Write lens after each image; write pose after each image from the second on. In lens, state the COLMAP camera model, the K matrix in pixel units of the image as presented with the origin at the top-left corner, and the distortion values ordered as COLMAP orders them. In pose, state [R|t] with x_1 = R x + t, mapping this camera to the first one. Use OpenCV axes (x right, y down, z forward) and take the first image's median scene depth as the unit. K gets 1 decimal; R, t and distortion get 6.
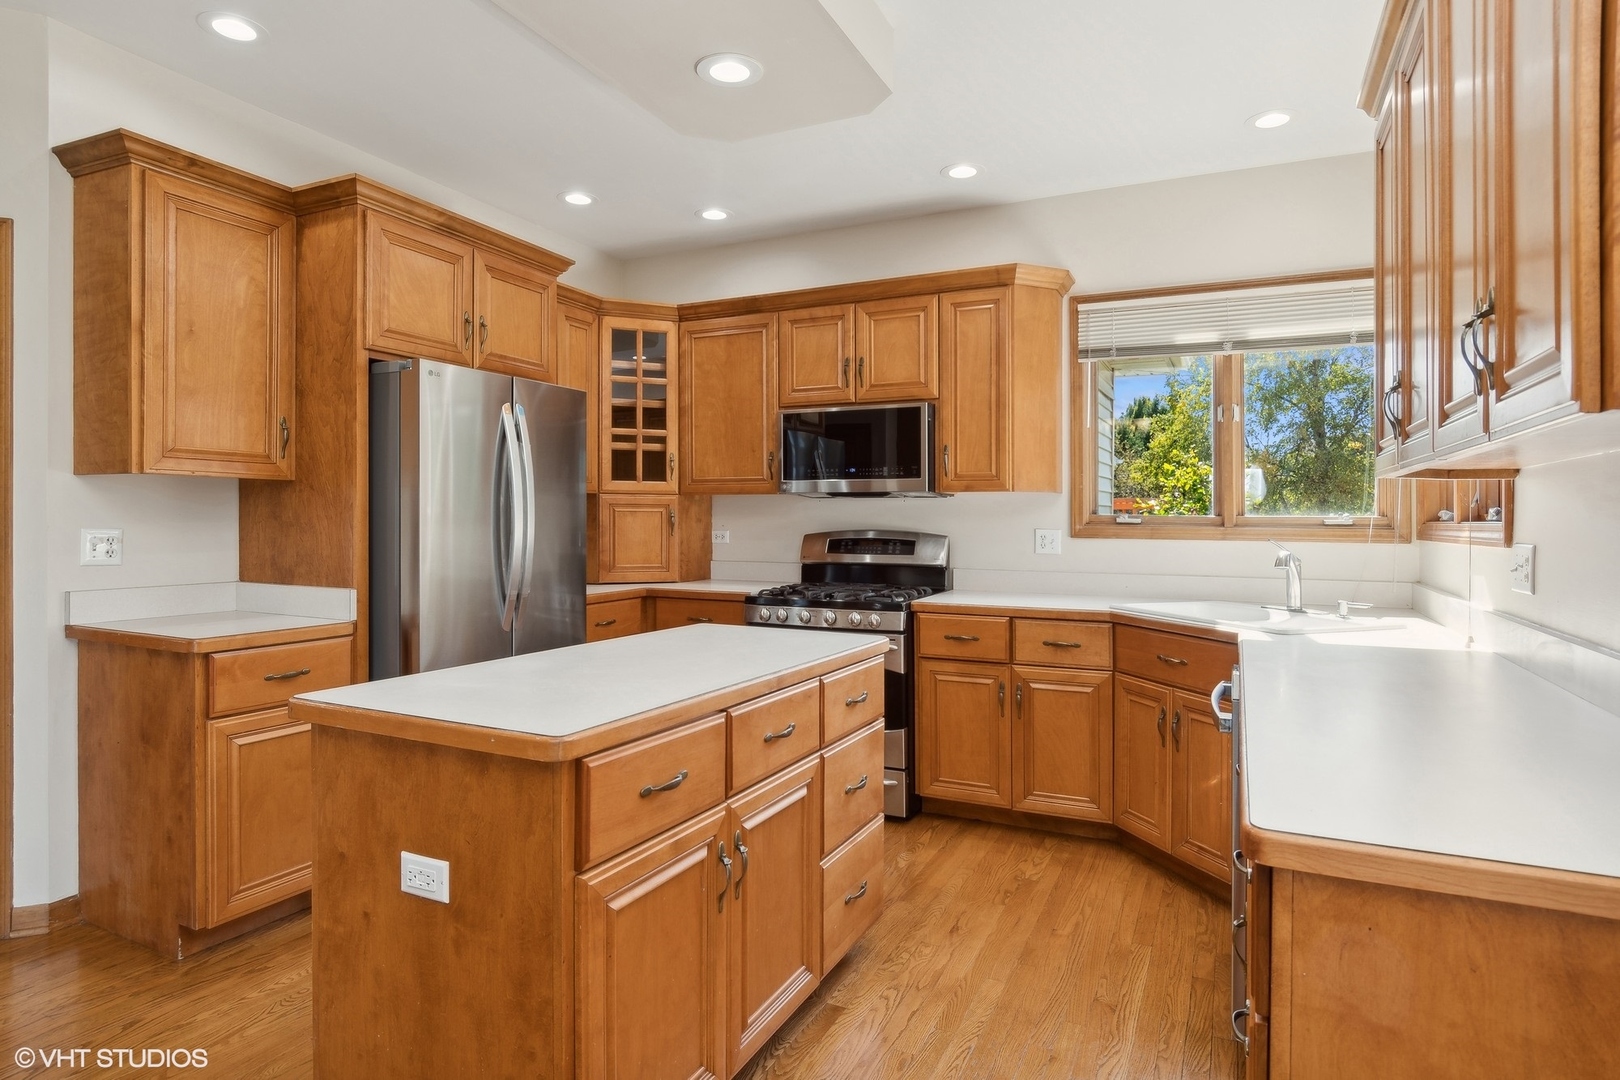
lens RADIAL K [[896.5, 0, 807.7], [0, 896.5, 513.4], [0, 0, 1]] dist [-0.003040, -0.001974]
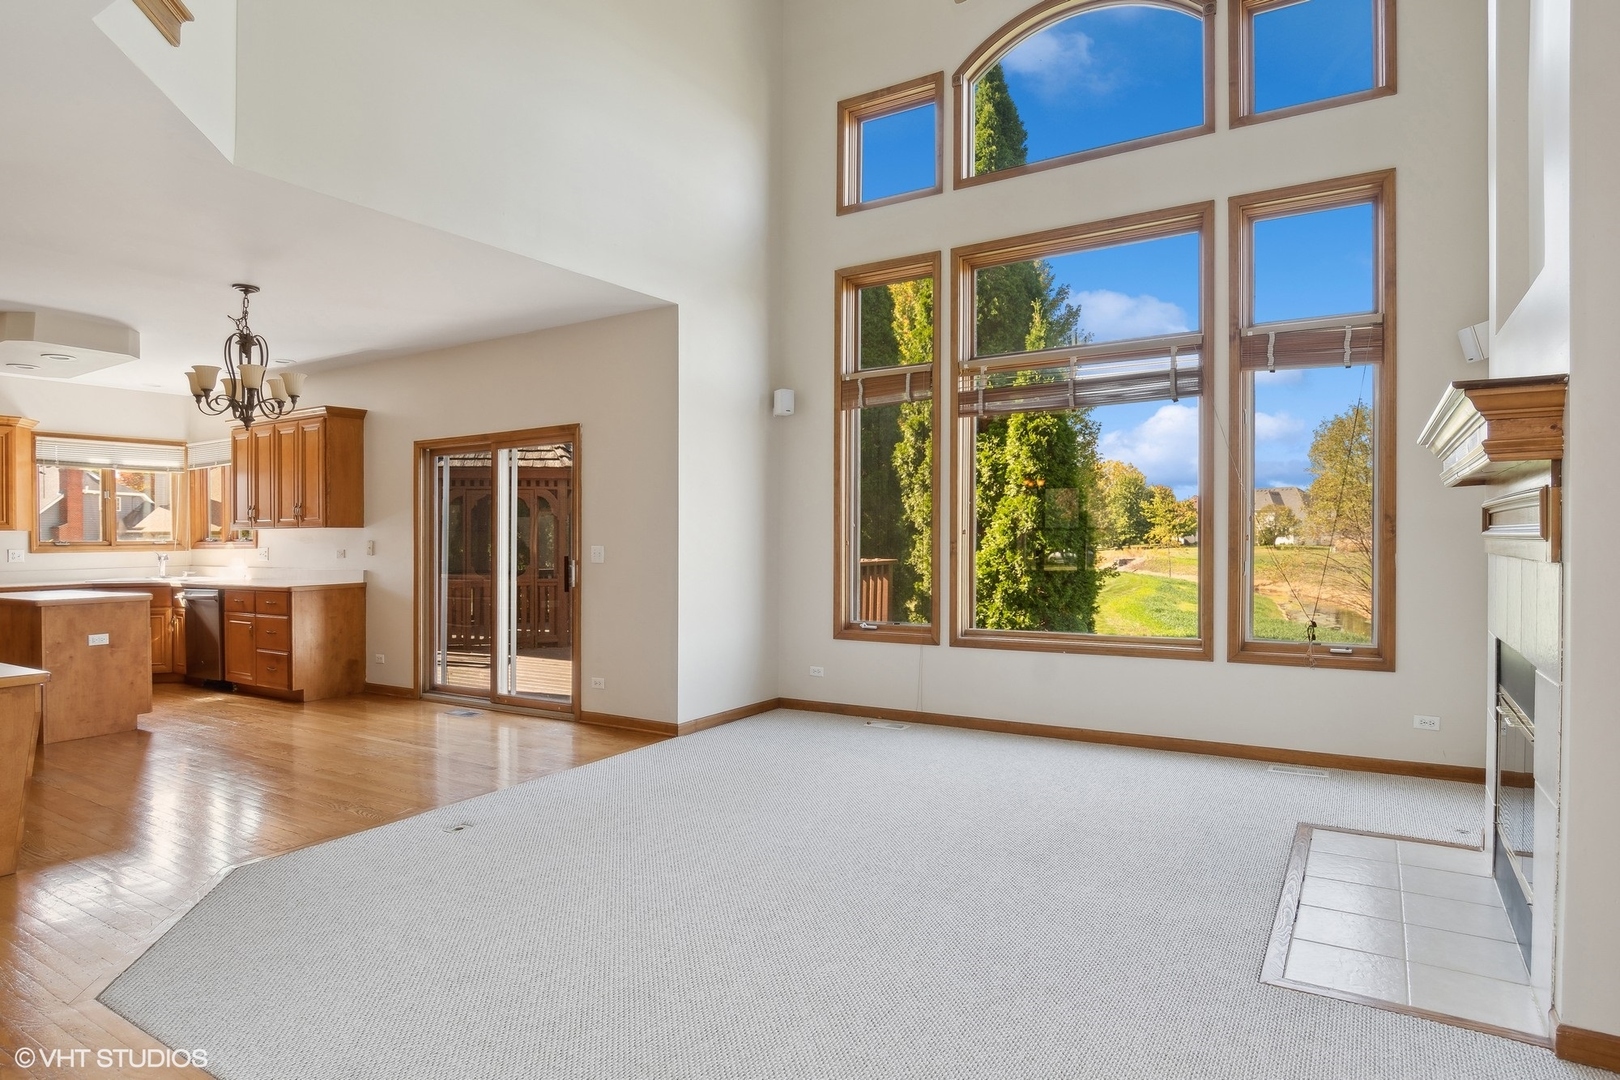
lens RADIAL K [[904.3, 0, 811.1], [0, 904.3, 526.7], [0, 0, 1]] dist [-0.027287, -0.001711]
pose [[0.102031, -0.001032, 0.994781, -1.560268], [0.006125, 0.999981, 0.000410, -0.023154], [-0.994762, 0.006052, 0.102036, -0.968623]]
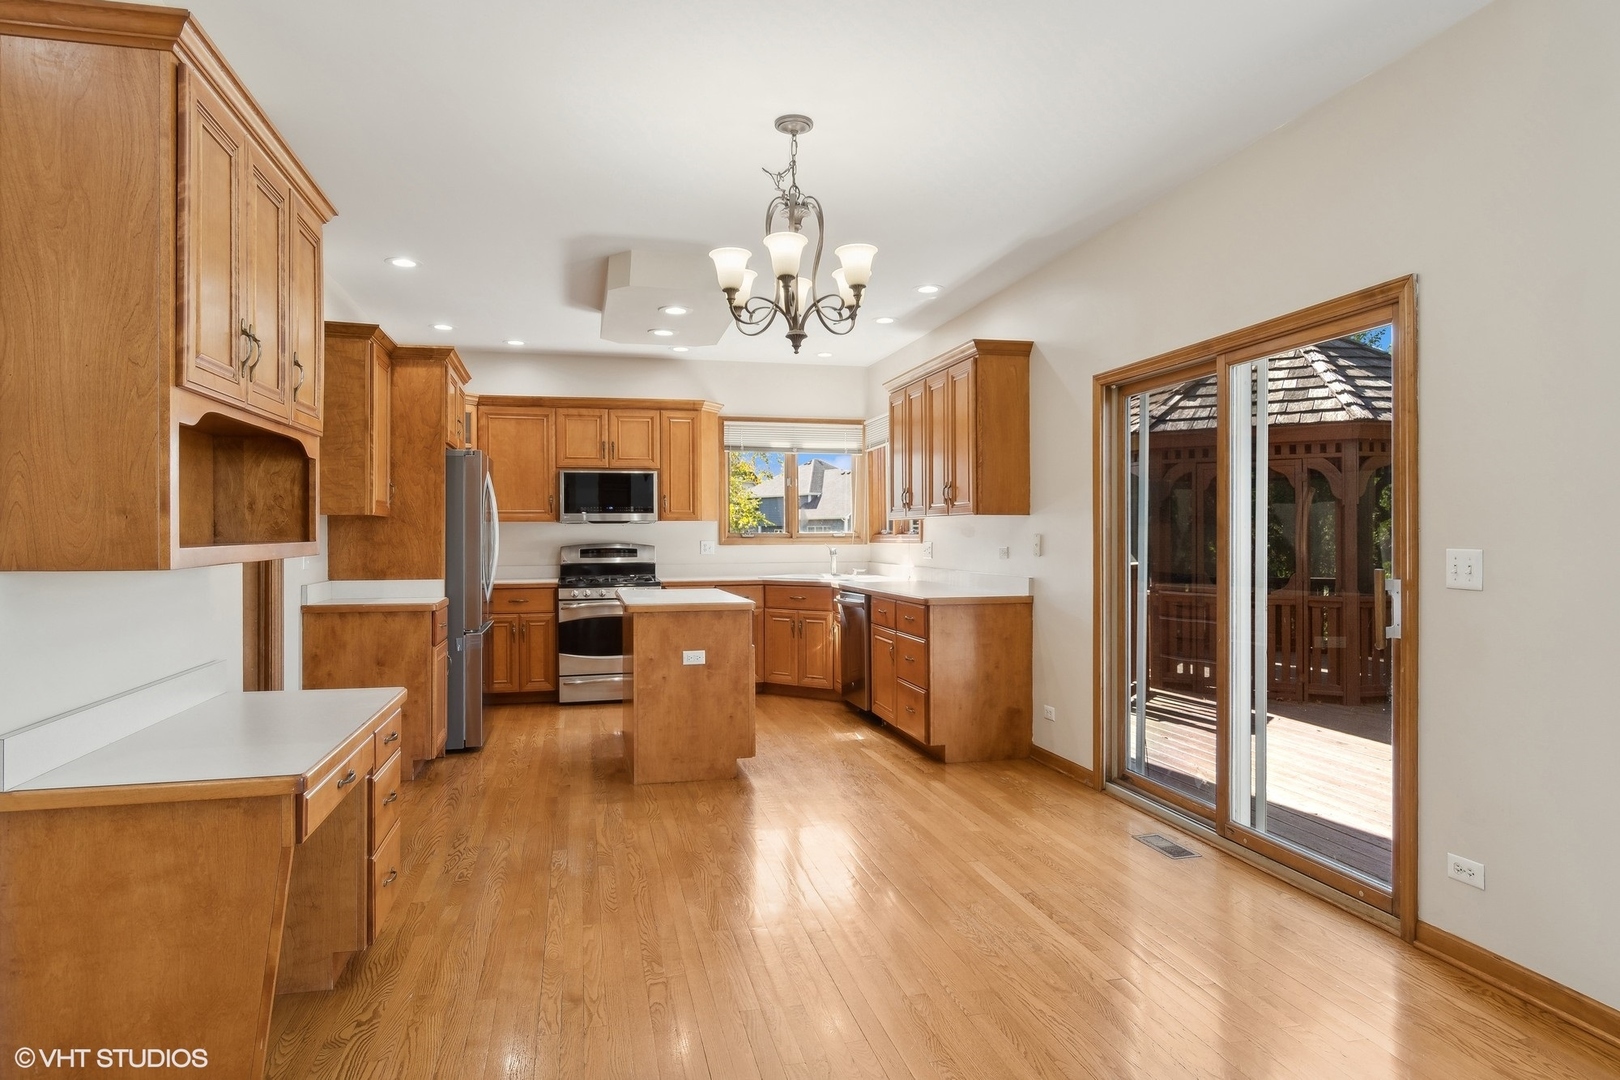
lens RADIAL K [[936.0, 0, 806.9], [0, 936.0, 518.3], [0, 0, 1]] dist [-0.000782, -0.000707]
pose [[0.775066, 0.000926, 0.631880, -0.847550], [0.006237, 0.999939, -0.009116, -0.010710], [-0.631850, 0.011007, 0.775013, -0.666653]]
